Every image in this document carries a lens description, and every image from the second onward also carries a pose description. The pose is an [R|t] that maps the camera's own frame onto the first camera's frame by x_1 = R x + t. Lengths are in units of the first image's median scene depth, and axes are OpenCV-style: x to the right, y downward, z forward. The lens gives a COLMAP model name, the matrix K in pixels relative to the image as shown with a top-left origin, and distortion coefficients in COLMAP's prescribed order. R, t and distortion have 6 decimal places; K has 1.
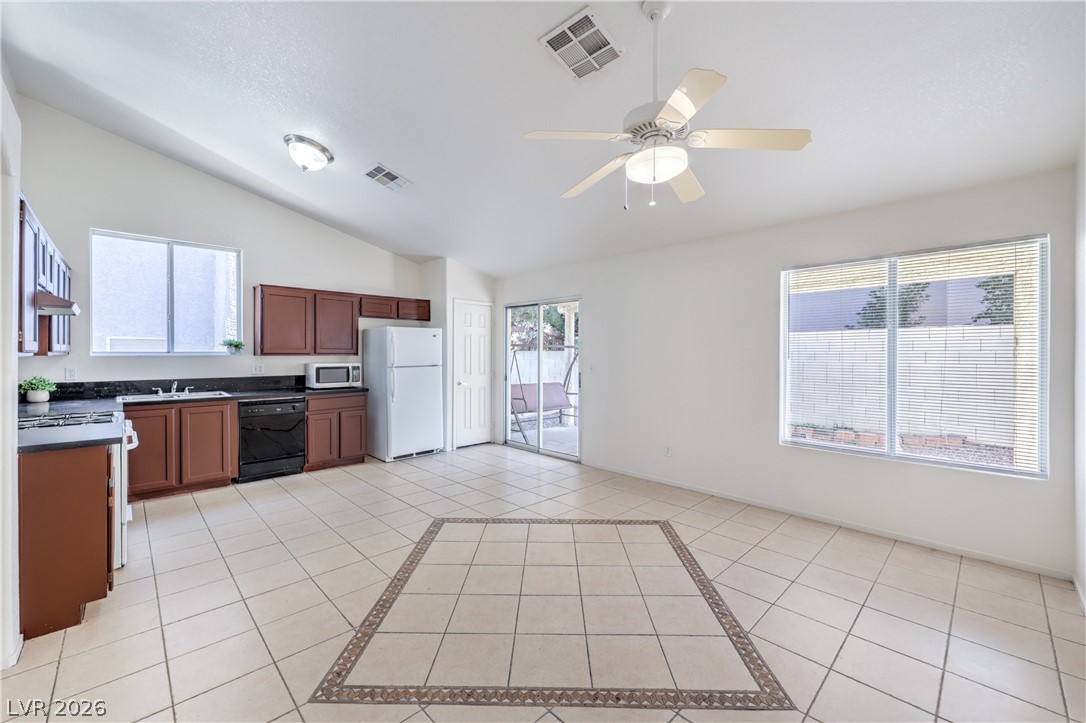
lens RADIAL K [[435.5, 0, 544.4], [0, 435.5, 356.8], [0, 0, 1]] dist [-0.003137, -0.000233]
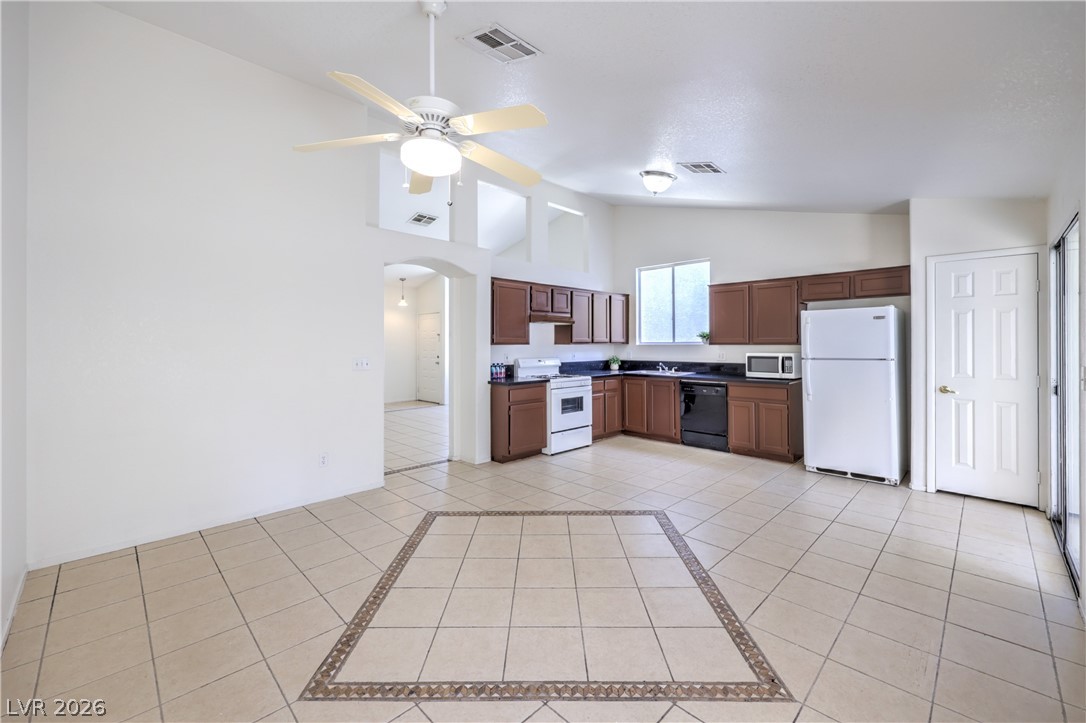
lens RADIAL K [[438.9, 0, 542.9], [0, 438.9, 341.3], [0, 0, 1]] dist [0.001077, 0.000200]
pose [[0.014001, -0.006103, -0.999883, 0.543543], [-0.003051, 0.999976, -0.006146, -0.003703], [0.999897, 0.003136, 0.013982, 0.523732]]
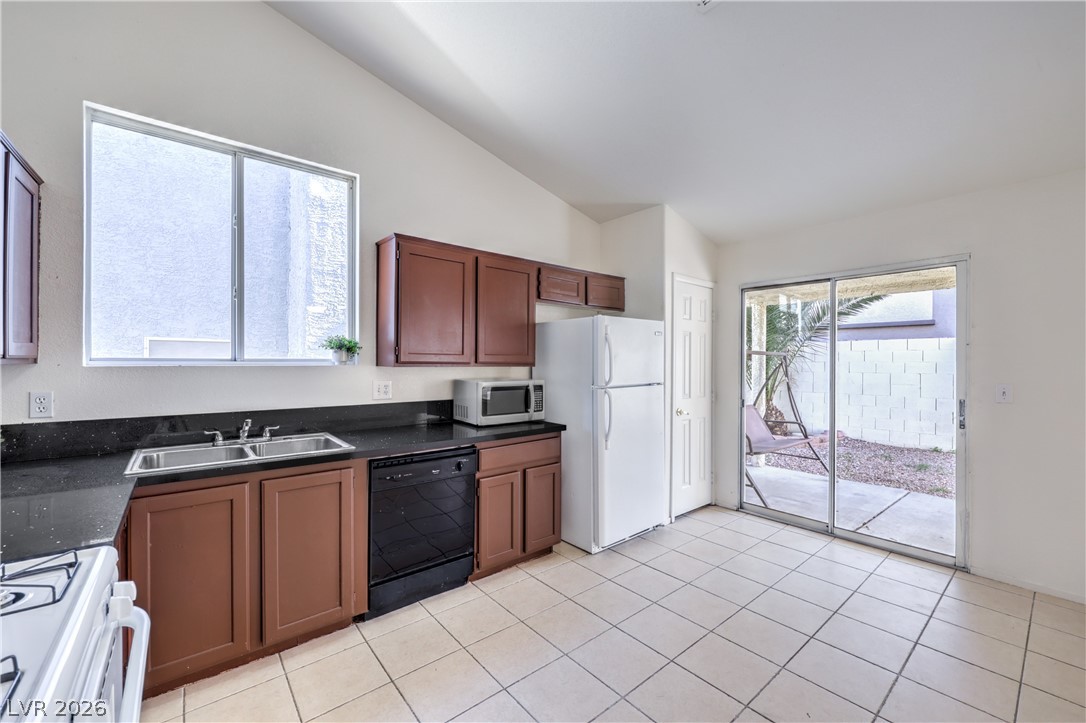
lens RADIAL K [[436.1, 0, 546.2], [0, 436.1, 365.0], [0, 0, 1]] dist [-0.002956, -0.000168]
pose [[0.997236, 0.003852, -0.074201, -0.423320], [-0.003979, 0.999991, -0.001560, -0.004538], [0.074194, 0.001851, 0.997242, 0.473567]]
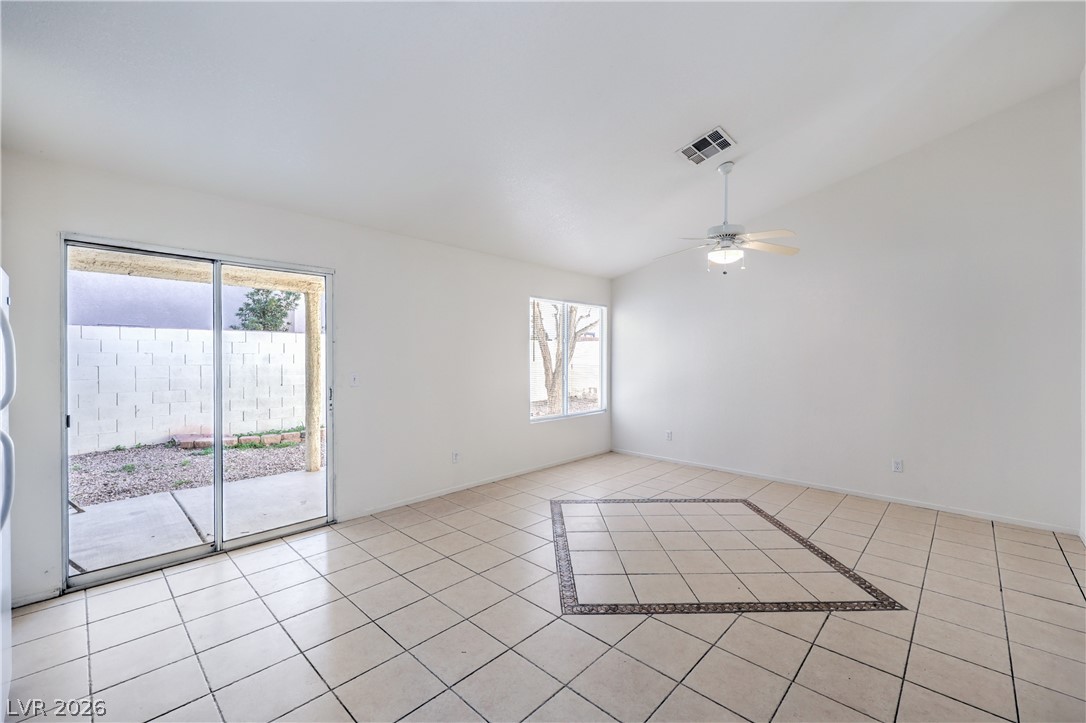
lens RADIAL K [[447.9, 0, 546.6], [0, 447.9, 357.0], [0, 0, 1]] dist [-0.000658, -0.000142]
pose [[-0.045499, -0.004458, 0.998954, -0.669536], [0.003413, 0.999984, 0.004618, -0.012241], [-0.998959, 0.003620, -0.045483, 0.771537]]
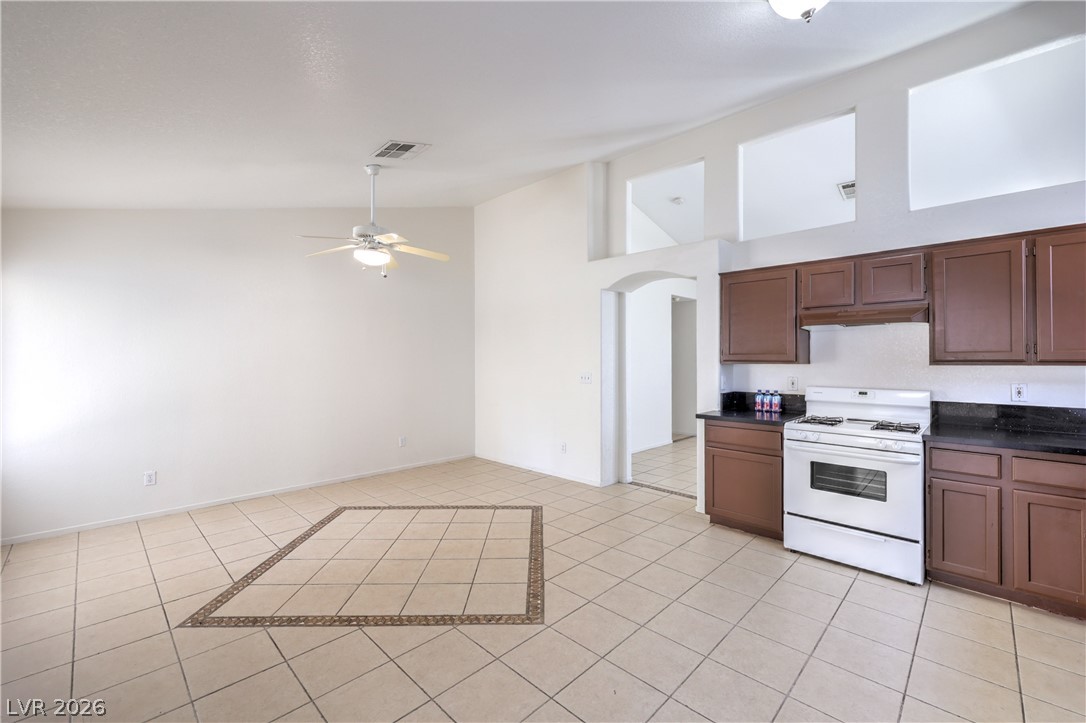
lens RADIAL K [[447.9, 0, 546.6], [0, 447.9, 357.0], [0, 0, 1]] dist [-0.000658, -0.000142]
pose [[-0.999520, 0.000324, -0.030972, -0.171185], [0.000370, 0.999999, -0.001485, -0.011049], [0.030972, -0.001495, -0.999519, 1.208476]]
